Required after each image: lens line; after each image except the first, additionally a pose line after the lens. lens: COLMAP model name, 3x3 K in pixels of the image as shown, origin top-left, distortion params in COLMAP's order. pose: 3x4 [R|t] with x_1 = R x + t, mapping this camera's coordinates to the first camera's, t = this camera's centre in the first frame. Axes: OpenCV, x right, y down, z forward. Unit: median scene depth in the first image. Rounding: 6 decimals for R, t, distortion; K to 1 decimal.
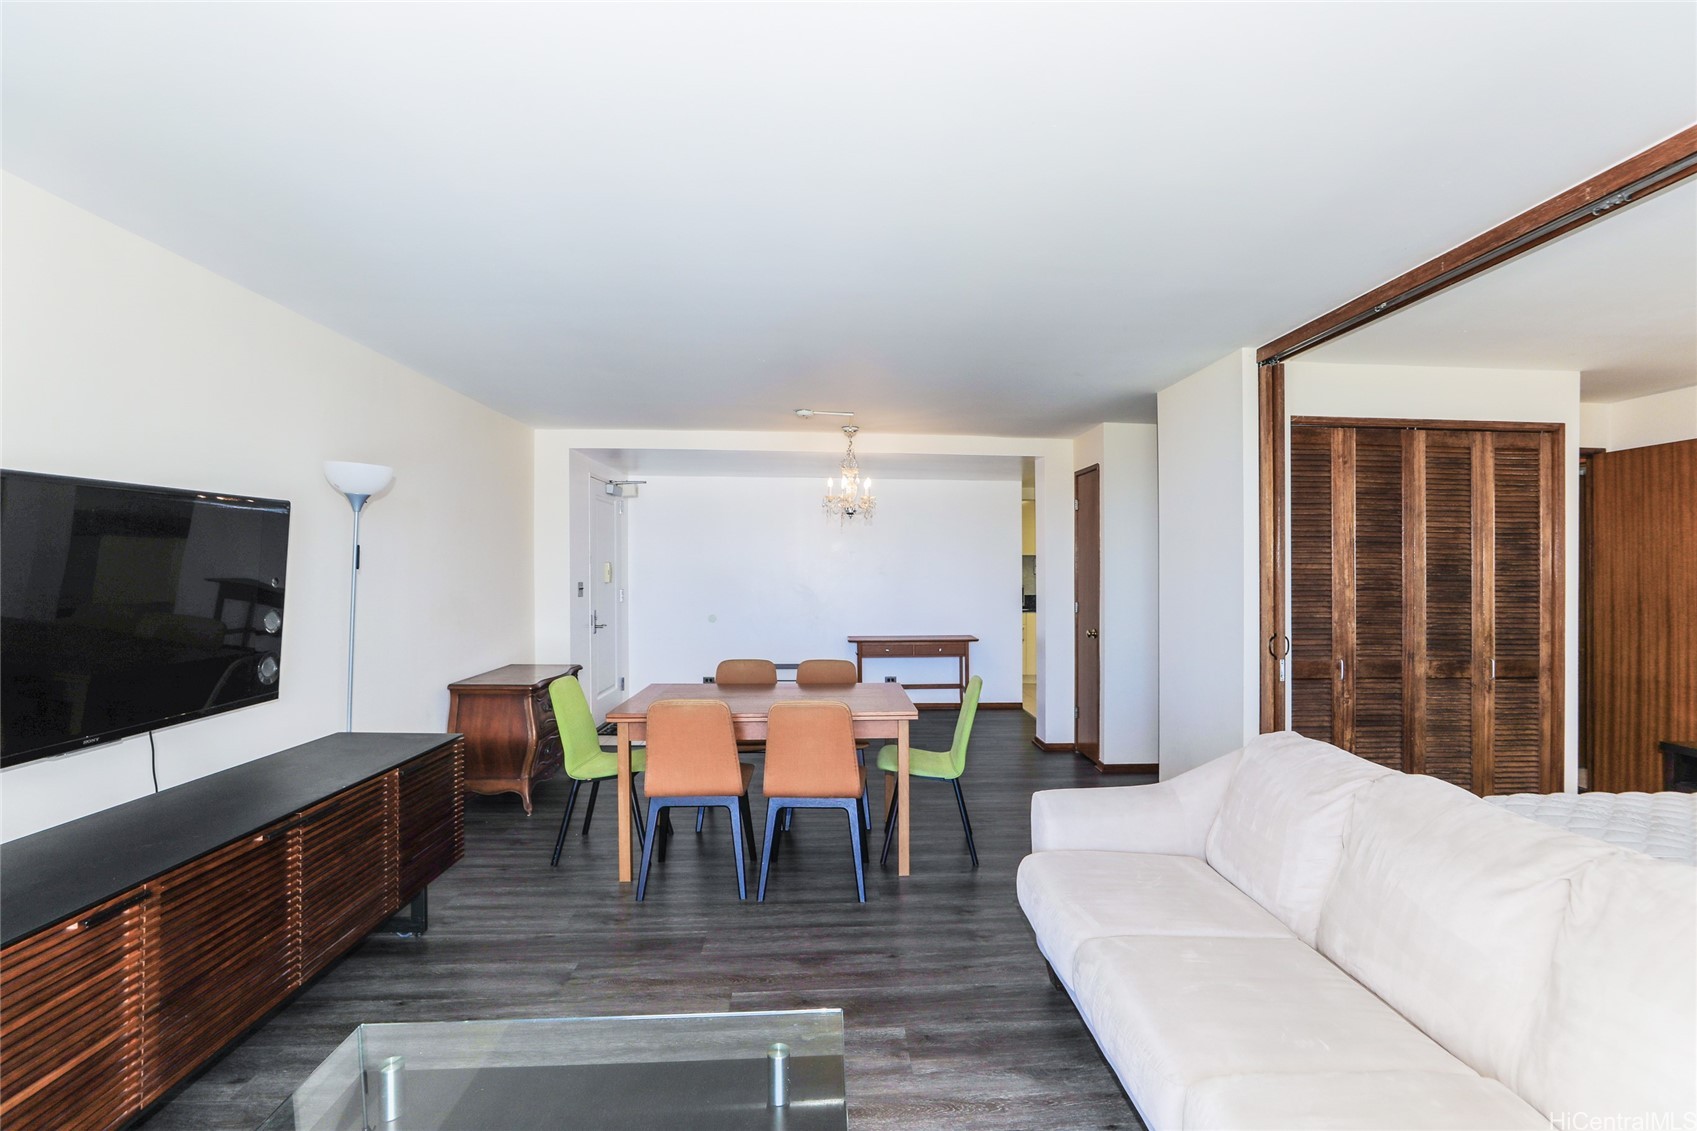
lens RADIAL K [[785.4, 0, 848.5], [0, 785.4, 565.5], [0, 0, 1]] dist [-0.018847, 0.000225]
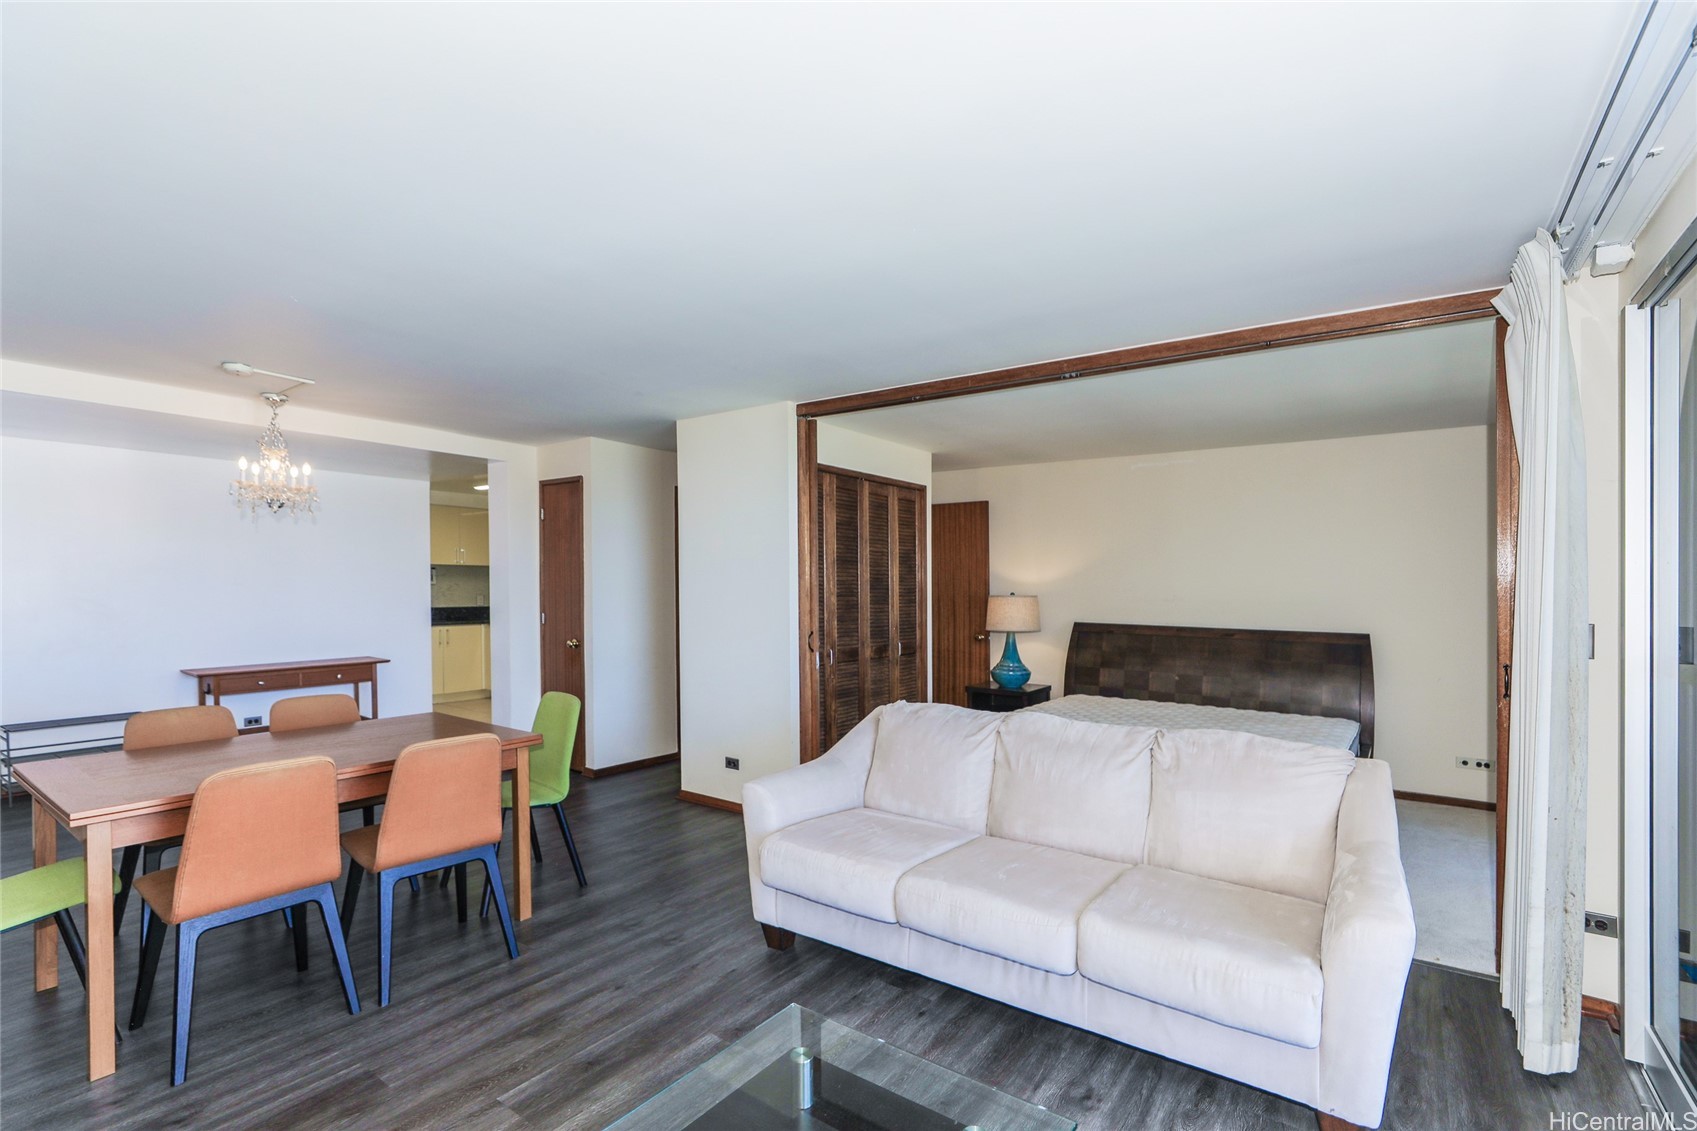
lens RADIAL K [[784.5, 0, 840.4], [0, 784.5, 577.0], [0, 0, 1]] dist [-0.004231, 0.000007]
pose [[0.641717, 0.004534, 0.766928, -0.372632], [-0.006257, 0.999980, -0.000676, -0.001065], [-0.766916, -0.004364, 0.641732, 0.134676]]
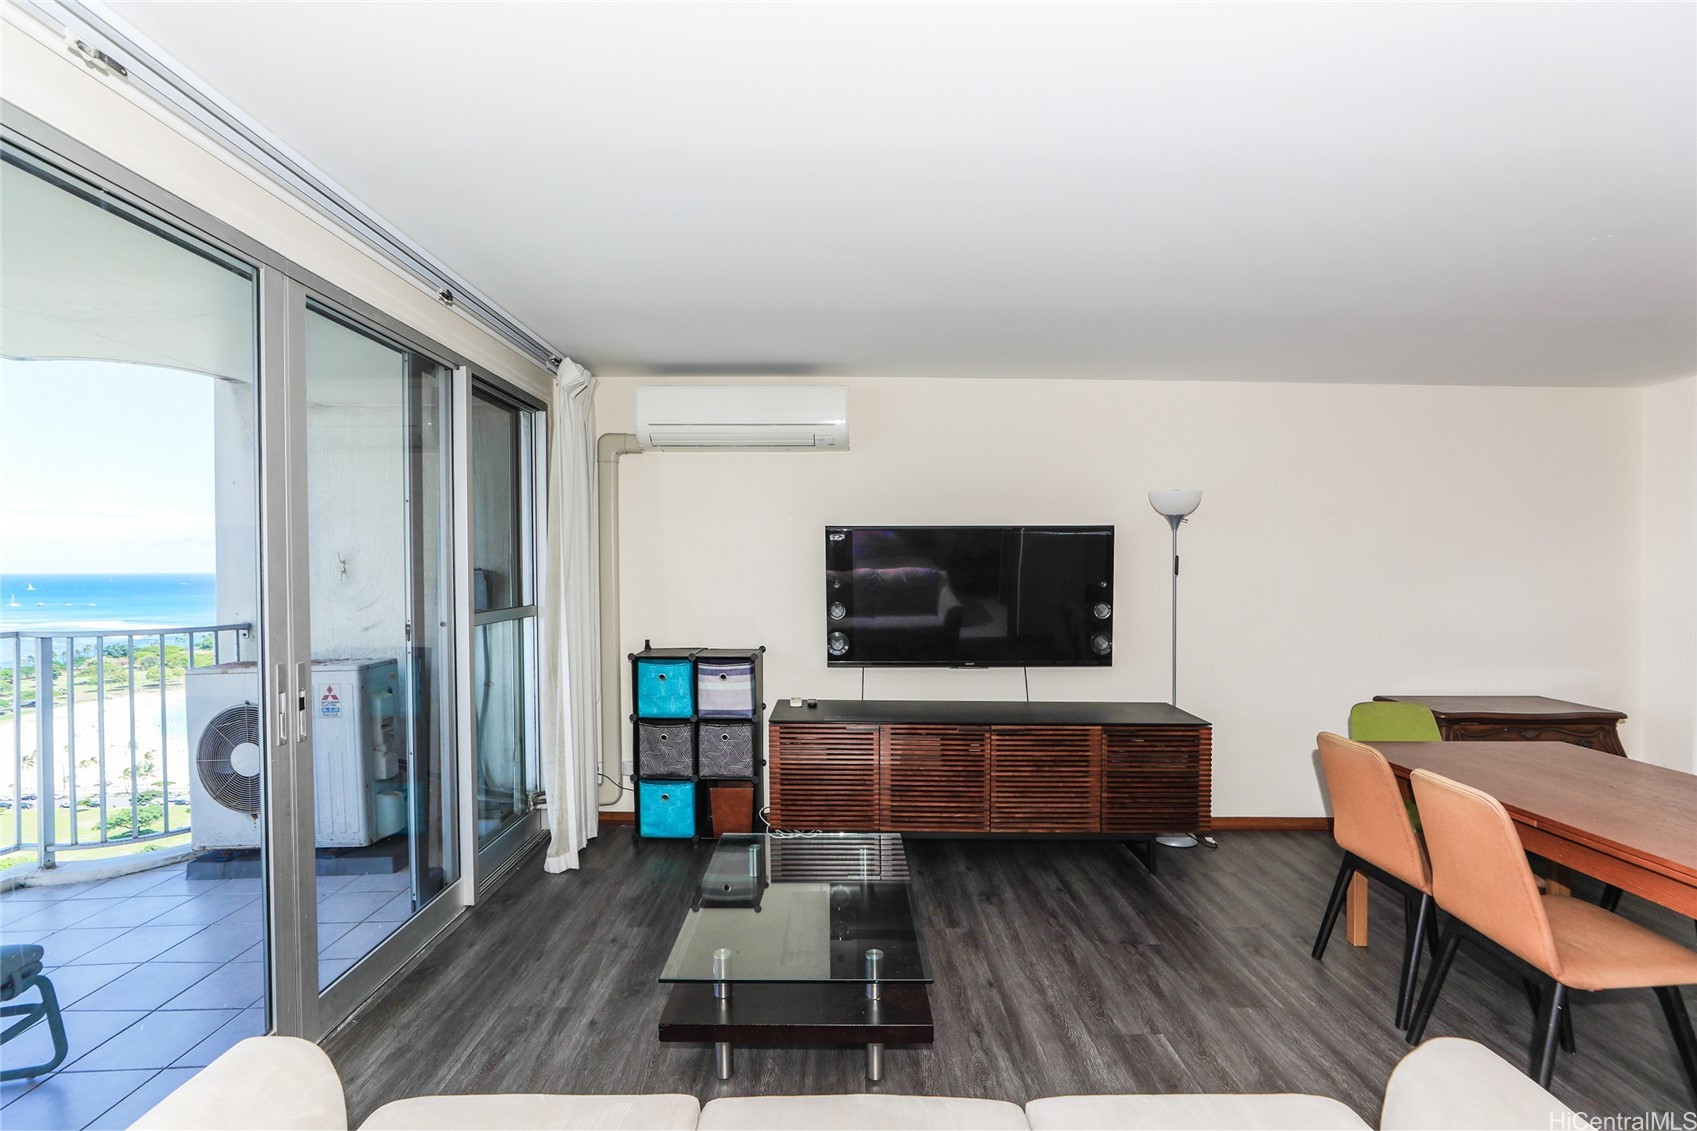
lens RADIAL K [[758.0, 0, 842.2], [0, 758.0, 575.5], [0, 0, 1]] dist [0.000939, 0.000502]
pose [[-0.054136, 0.000720, -0.998533, 0.521846], [-0.002006, 0.999998, 0.000830, 0.005093], [0.998532, 0.002048, -0.054135, 0.460928]]
